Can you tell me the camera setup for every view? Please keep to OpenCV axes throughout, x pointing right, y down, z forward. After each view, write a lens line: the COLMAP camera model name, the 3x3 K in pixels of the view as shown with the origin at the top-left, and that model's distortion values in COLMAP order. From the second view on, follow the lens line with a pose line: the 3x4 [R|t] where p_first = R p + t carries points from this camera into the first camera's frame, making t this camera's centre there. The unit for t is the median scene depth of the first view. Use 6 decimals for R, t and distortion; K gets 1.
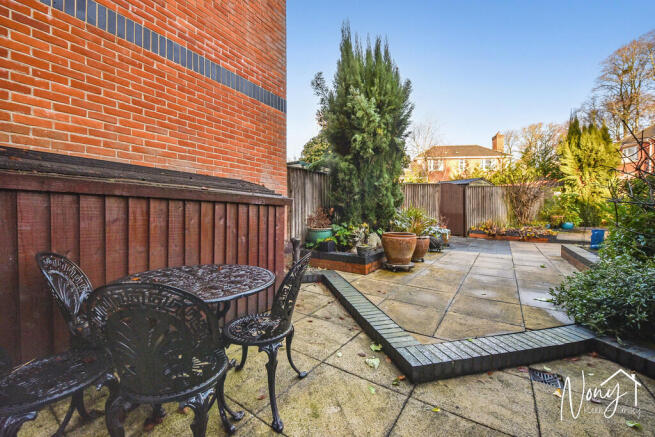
lens RADIAL K [[263.3, 0, 332.3], [0, 263.3, 217.9], [0, 0, 1]] dist [-0.003160, -0.002264]
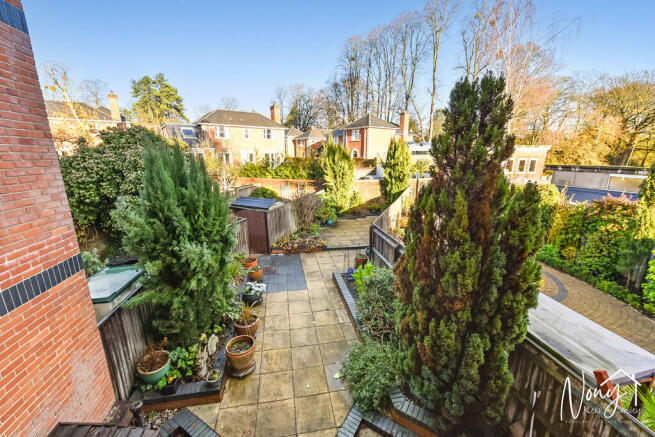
lens RADIAL K [[263.3, 0, 327.6], [0, 263.3, 217.6], [0, 0, 1]] dist [-0.003160, -0.002264]
pose [[0.725211, -0.174333, 0.666091, -0.062828], [0.018059, 0.971898, 0.234709, -0.316080], [-0.688290, -0.158184, 0.707979, -0.008083]]
